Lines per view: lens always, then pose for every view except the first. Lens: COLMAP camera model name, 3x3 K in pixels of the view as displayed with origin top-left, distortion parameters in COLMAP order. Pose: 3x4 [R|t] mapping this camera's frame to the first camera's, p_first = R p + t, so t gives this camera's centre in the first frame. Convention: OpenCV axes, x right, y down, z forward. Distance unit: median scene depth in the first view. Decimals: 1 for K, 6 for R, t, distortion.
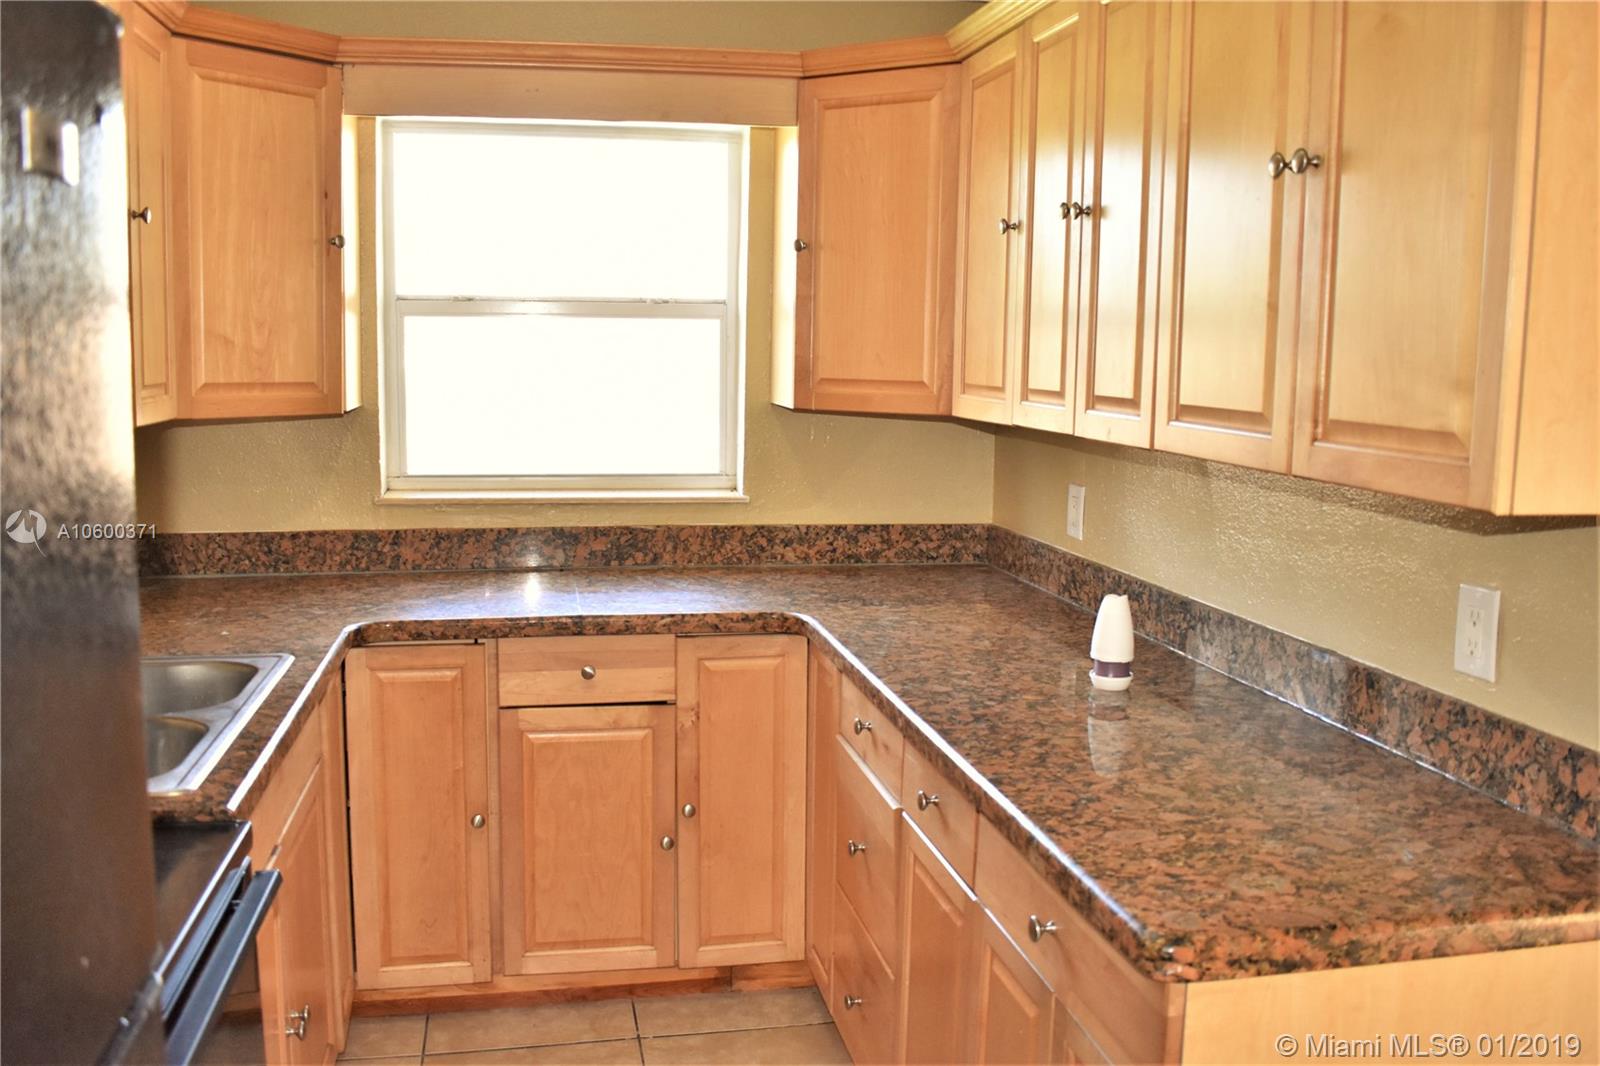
lens RADIAL K [[1384.8, 0, 796.0], [0, 1384.8, 531.0], [0, 0, 1]] dist [-0.089716, 0.013167]
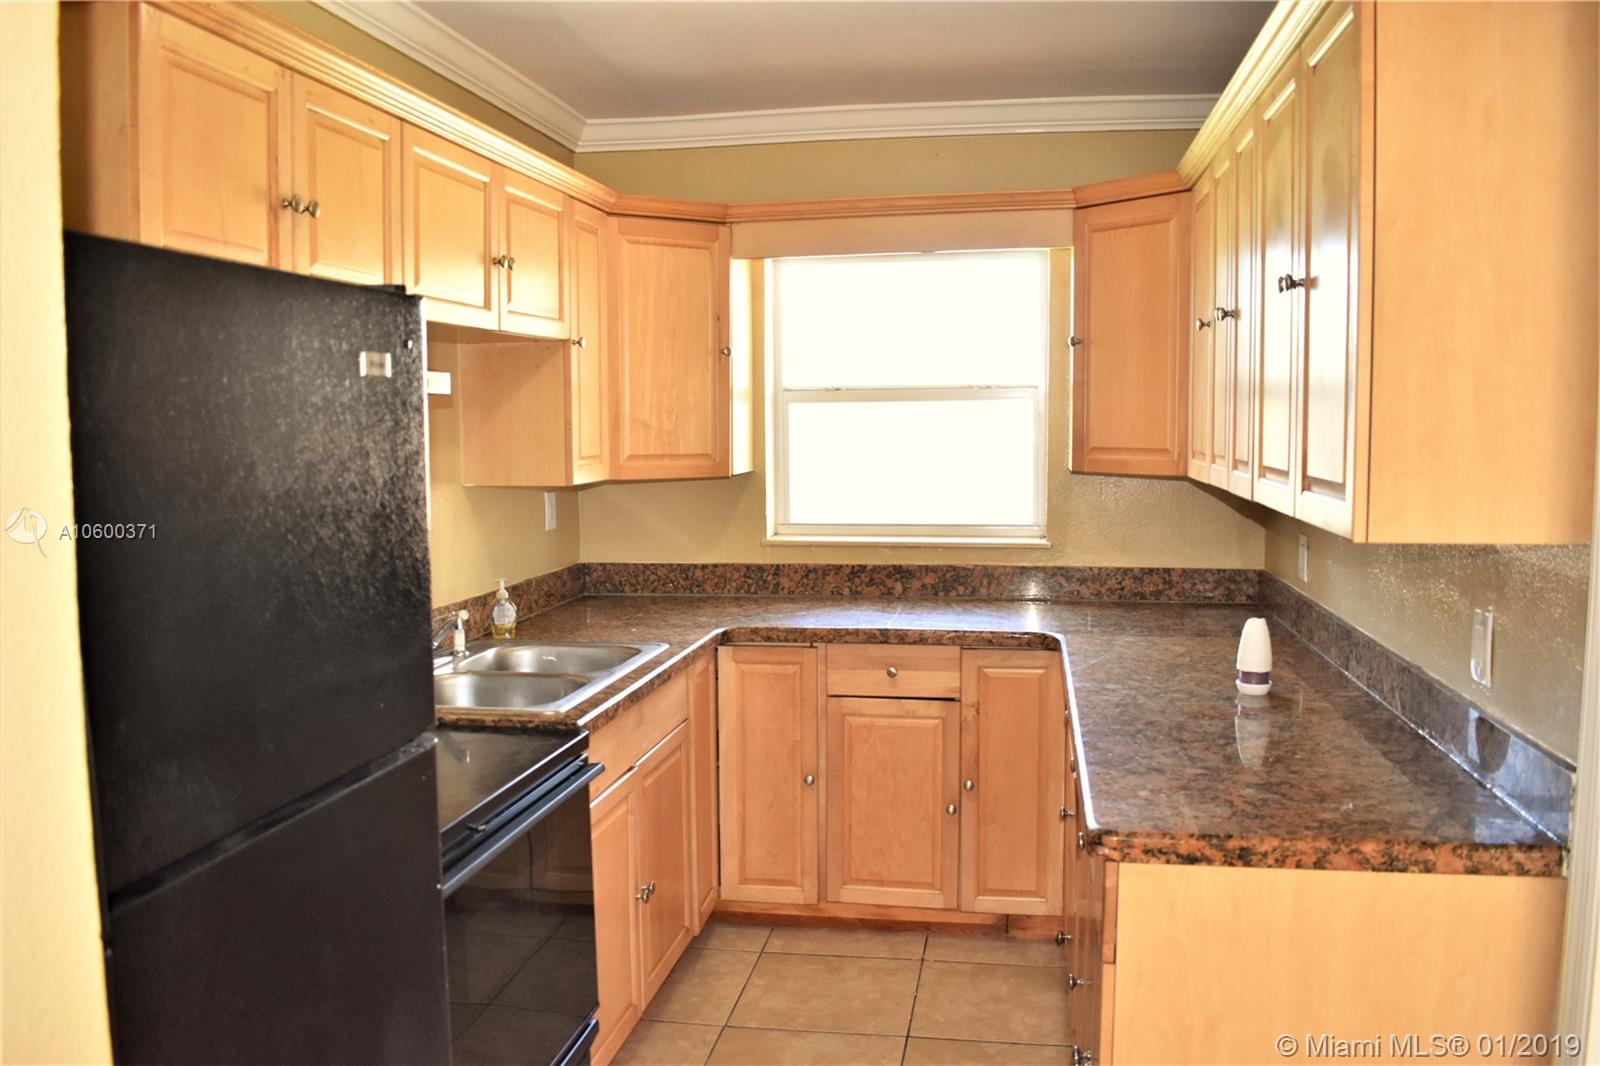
lens RADIAL K [[1293.4, 0, 806.1], [0, 1293.4, 532.5], [0, 0, 1]] dist [-0.079118, -0.001780]
pose [[0.934543, 0.009846, -0.355715, 0.206720], [-0.025178, 0.998941, -0.038499, 0.018691], [0.354960, 0.044935, 0.933801, -0.181571]]
